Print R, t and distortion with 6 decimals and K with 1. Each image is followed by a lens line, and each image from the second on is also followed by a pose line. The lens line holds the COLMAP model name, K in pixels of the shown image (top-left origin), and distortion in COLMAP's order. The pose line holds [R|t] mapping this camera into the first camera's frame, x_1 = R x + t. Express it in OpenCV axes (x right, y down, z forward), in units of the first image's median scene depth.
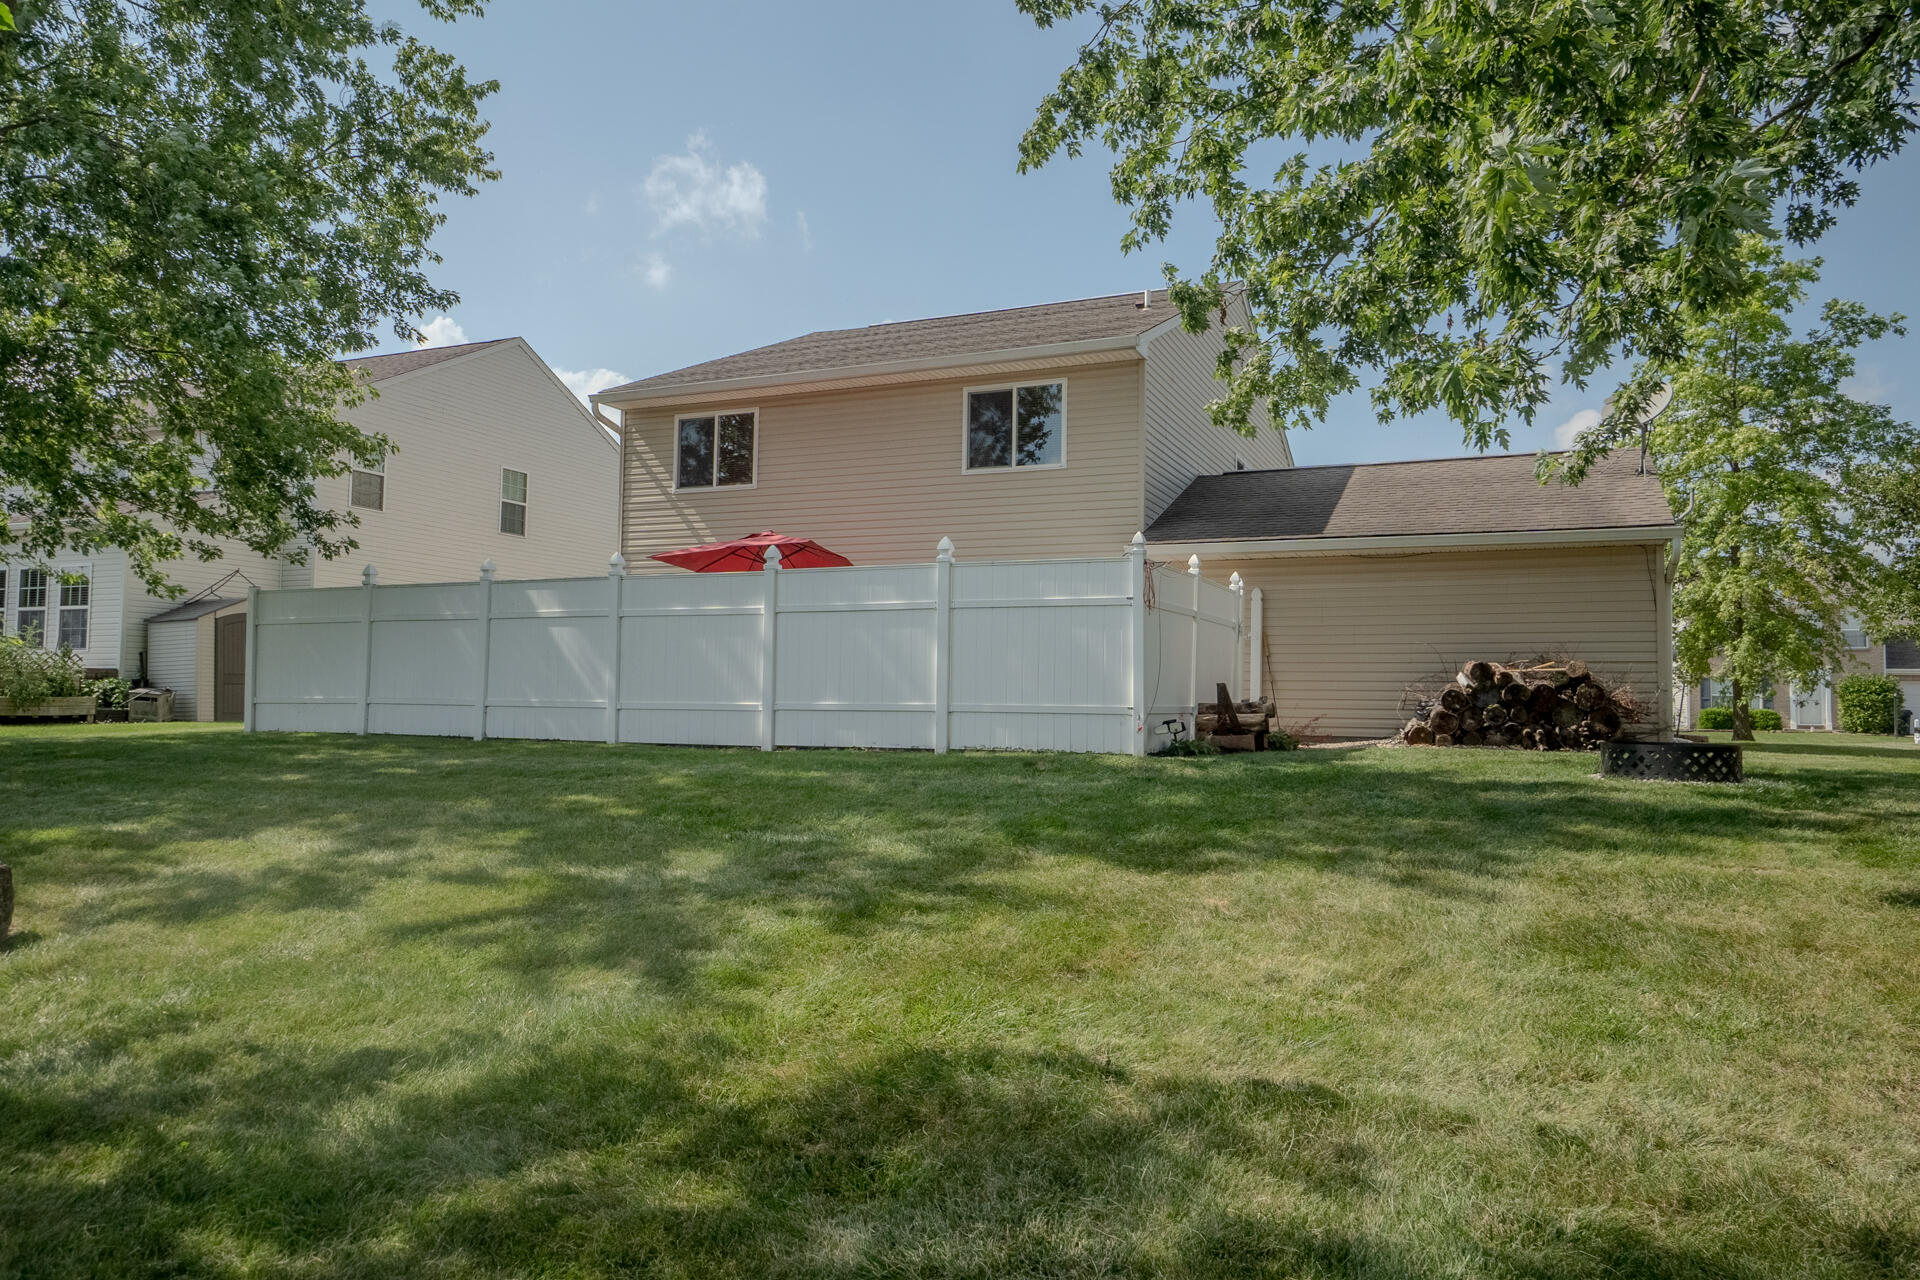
lens RADIAL K [[1317.2, 0, 960.0], [0, 1317.2, 640.0], [0, 0, 1]] dist [-0.004350, -0.001223]
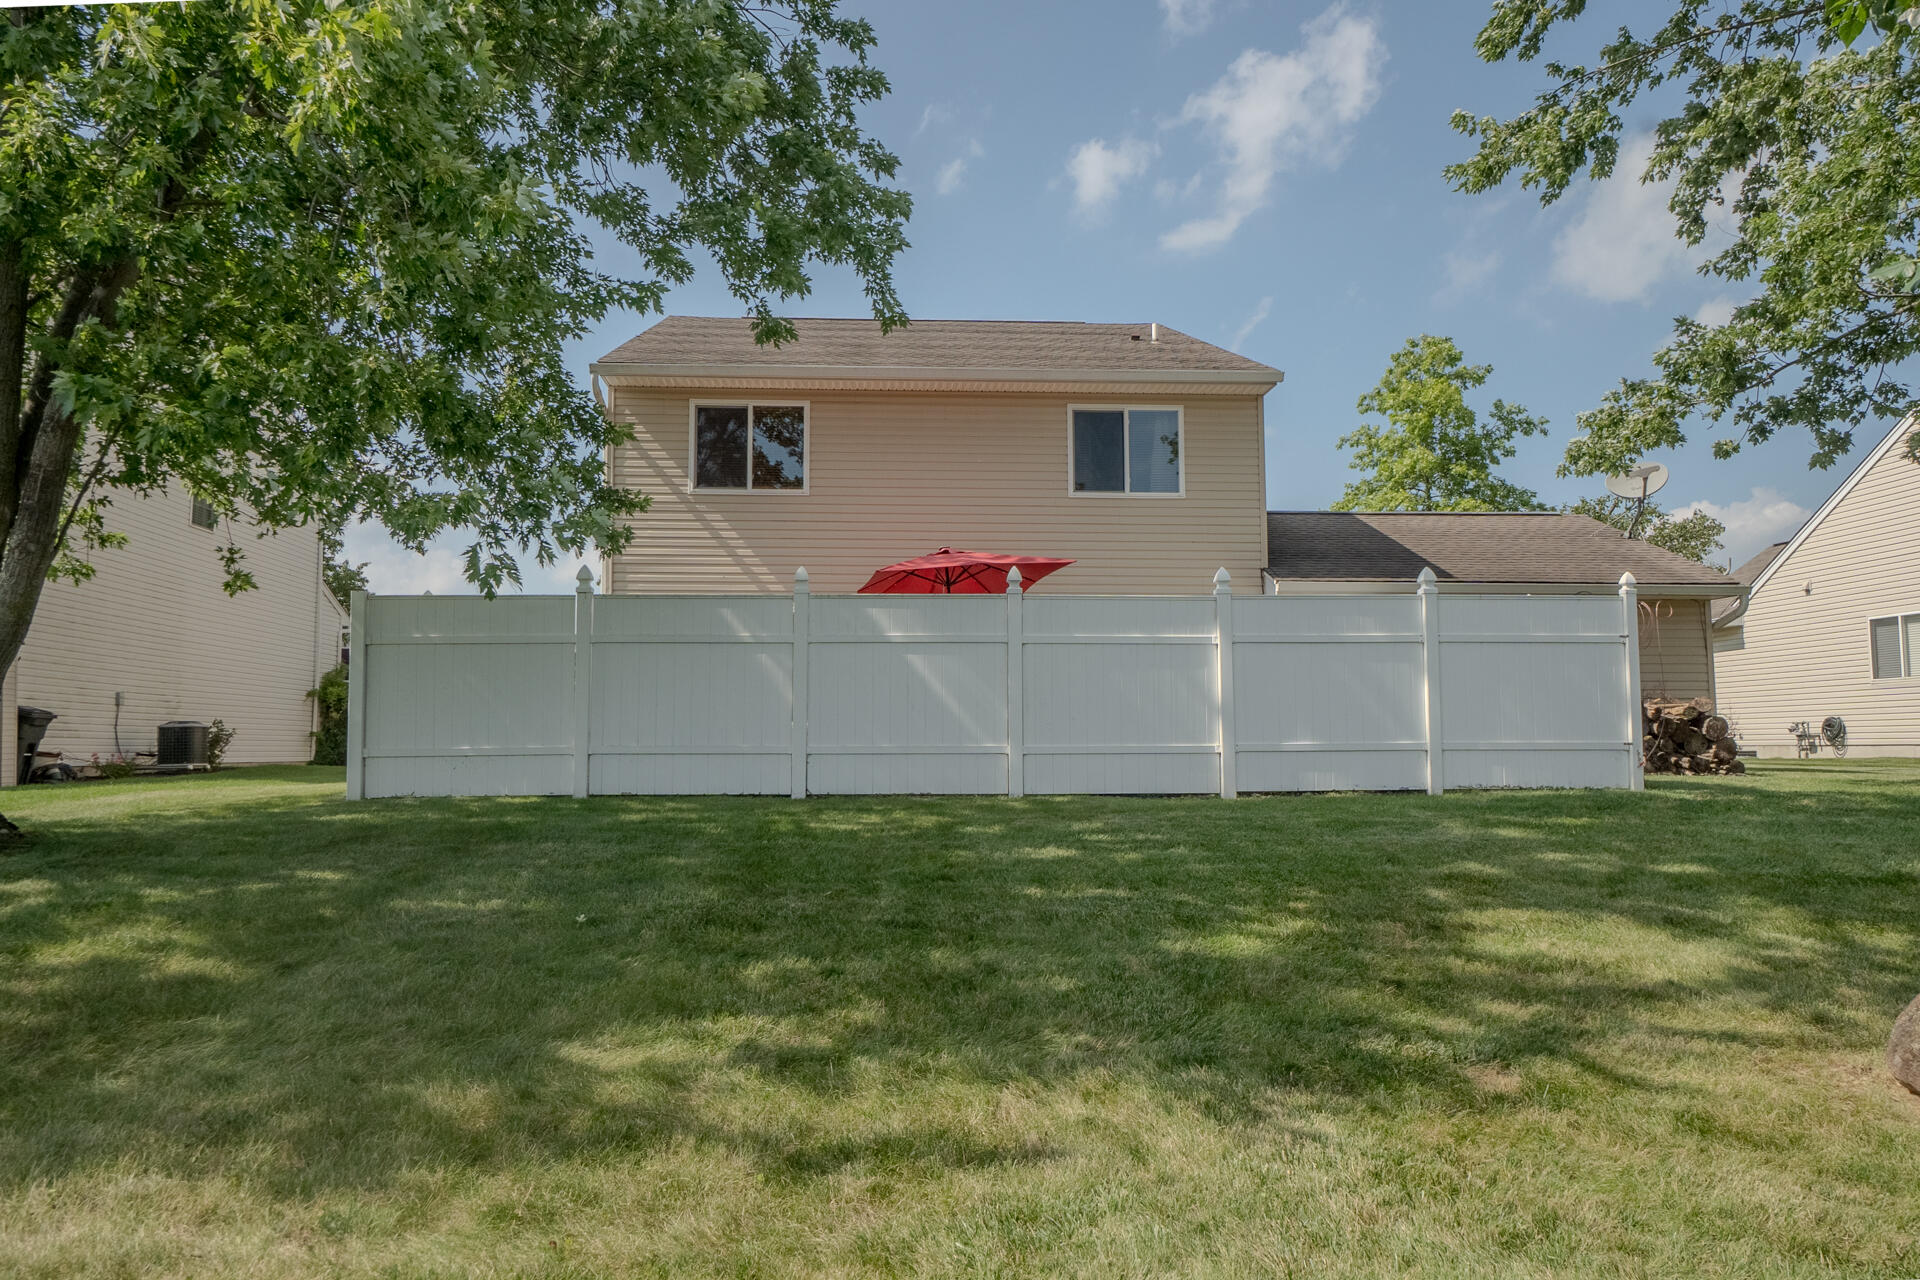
lens RADIAL K [[1349.2, 0, 960.0], [0, 1349.2, 640.0], [0, 0, 1]] dist [-0.002286, -0.000504]
pose [[0.885587, 0.020957, 0.464000, -0.517240], [-0.008246, 0.999534, -0.029407, 0.004252], [-0.464400, 0.022216, 0.885347, 0.198306]]
